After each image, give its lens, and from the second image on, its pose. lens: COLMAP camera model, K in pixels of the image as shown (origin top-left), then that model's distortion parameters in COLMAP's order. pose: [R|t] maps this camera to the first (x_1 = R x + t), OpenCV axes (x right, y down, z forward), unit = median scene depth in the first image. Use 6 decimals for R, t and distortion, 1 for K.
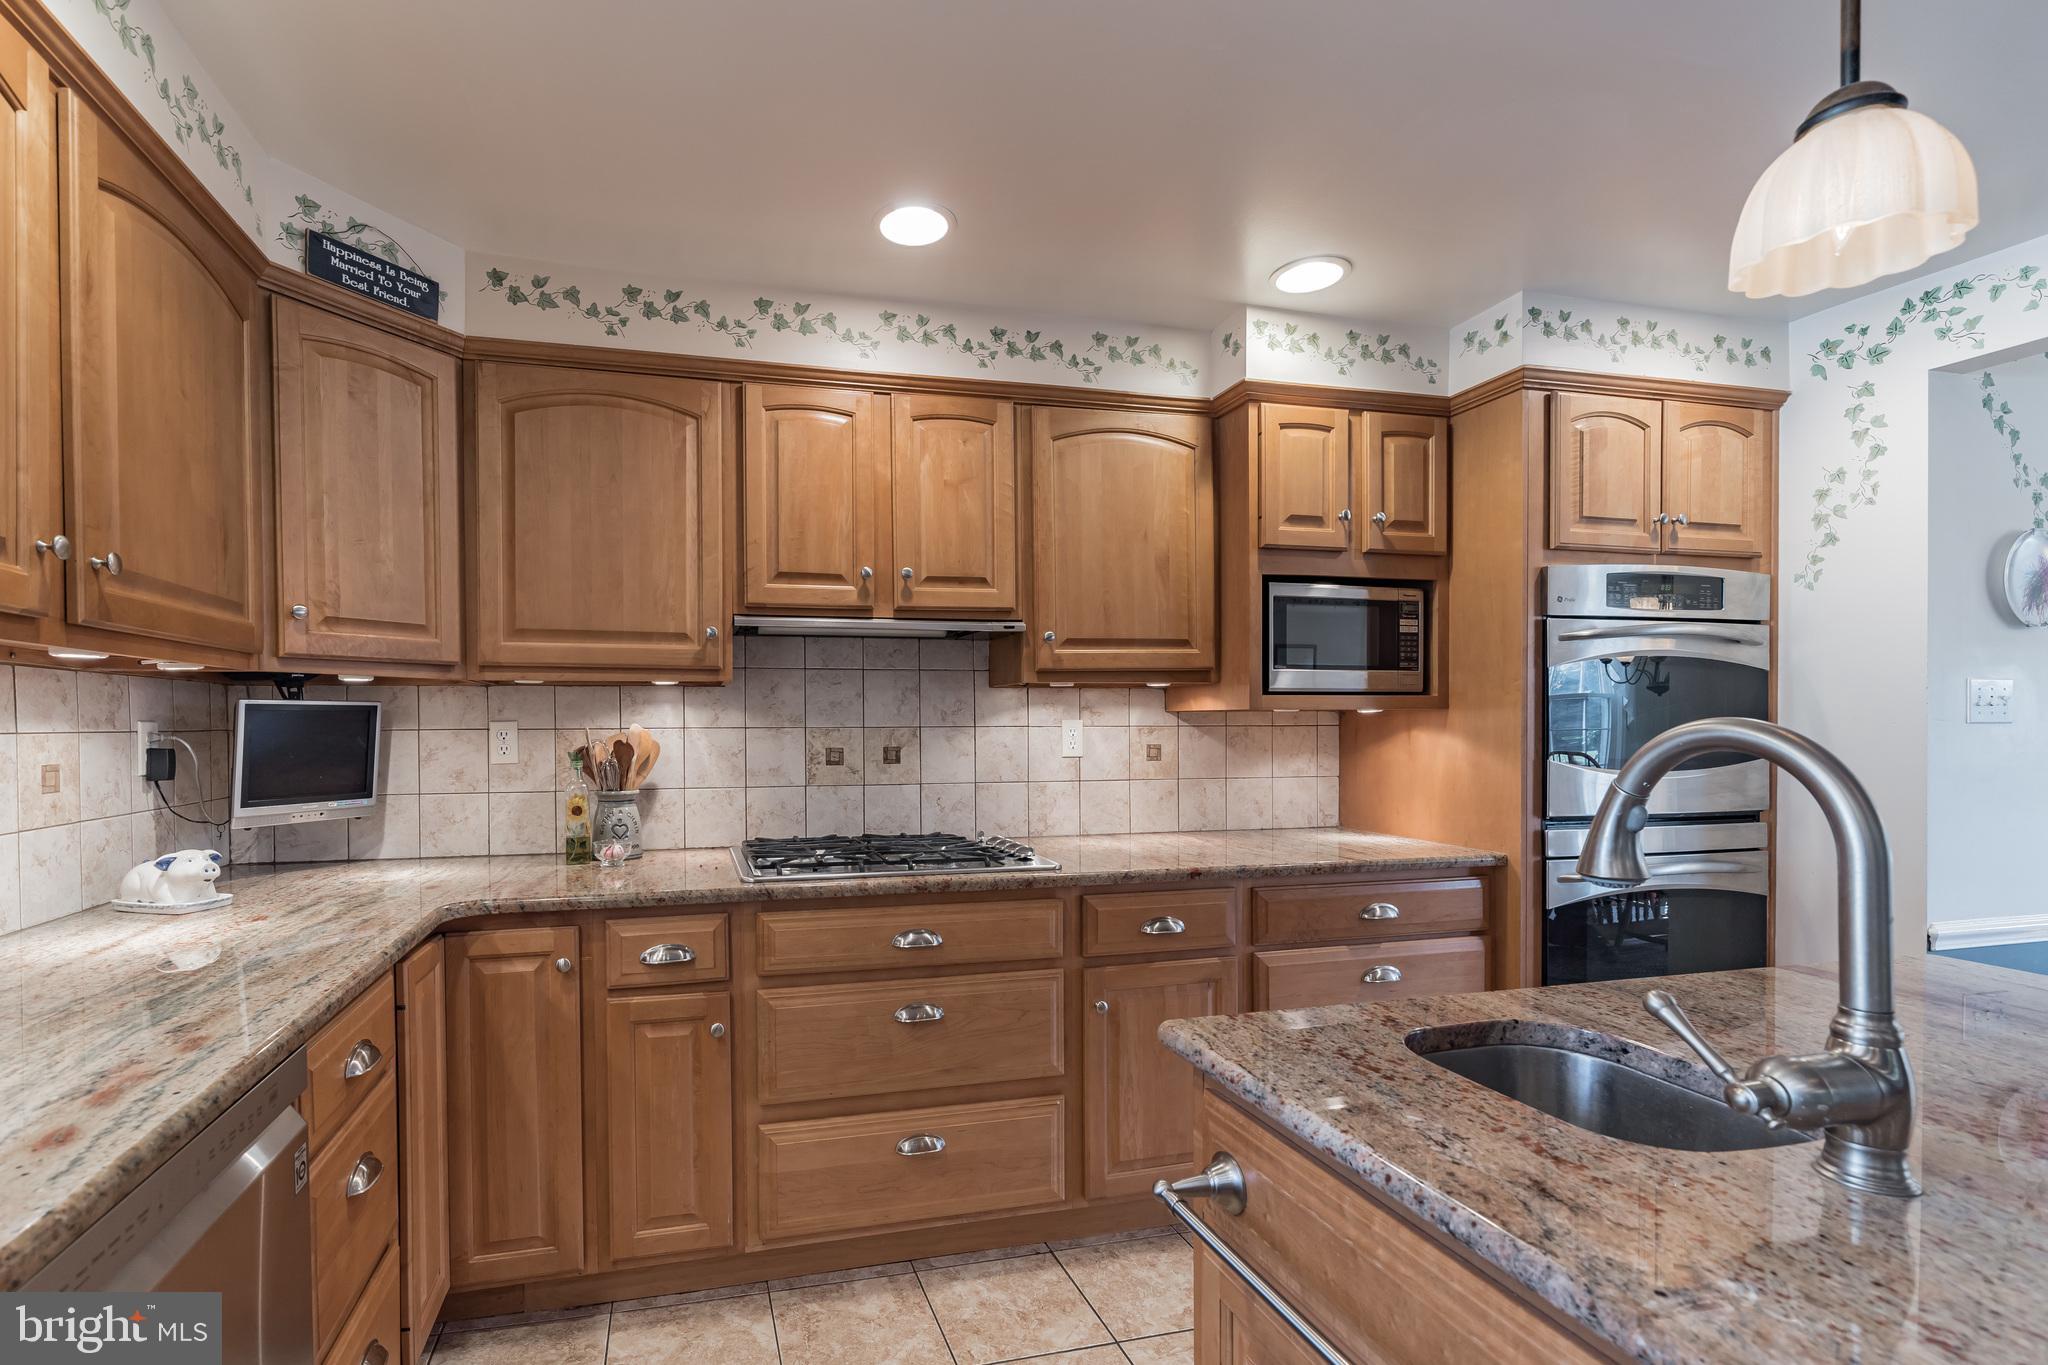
lens RADIAL K [[939.9, 0, 907.2], [0, 939.9, 723.7], [0, 0, 1]] dist [0.001297, 0.000069]
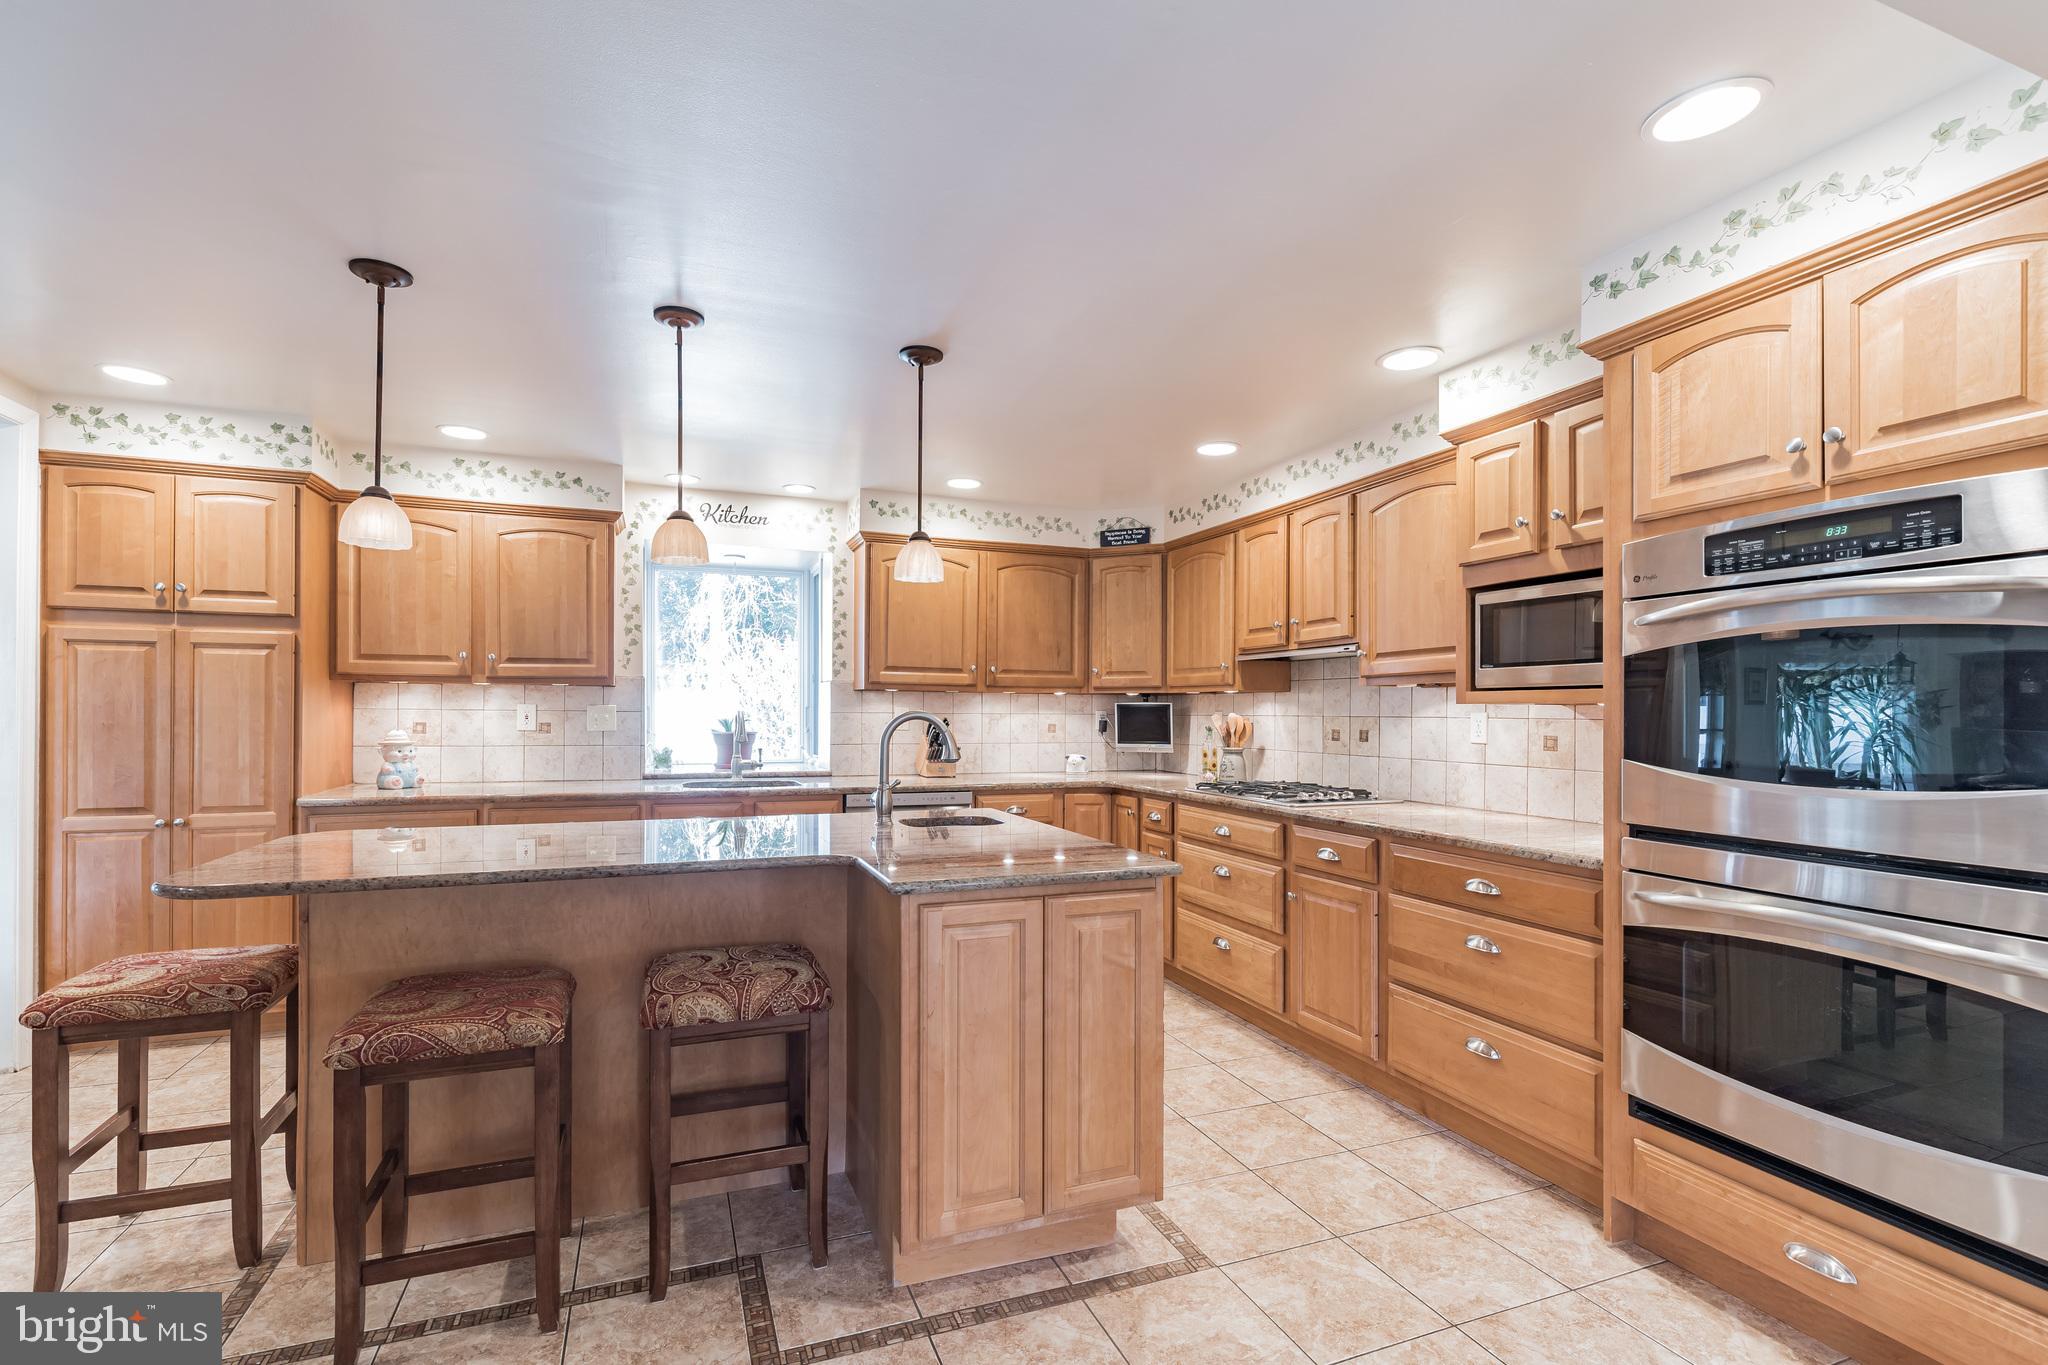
lens RADIAL K [[939.9, 0, 1016.8], [0, 939.9, 713.7], [0, 0, 1]] dist [0.001297, 0.000069]
pose [[0.128037, 0.005323, -0.991755, 1.510520], [-0.010259, 0.999939, 0.004042, -0.001855], [0.991716, 0.009657, 0.128084, 0.303221]]
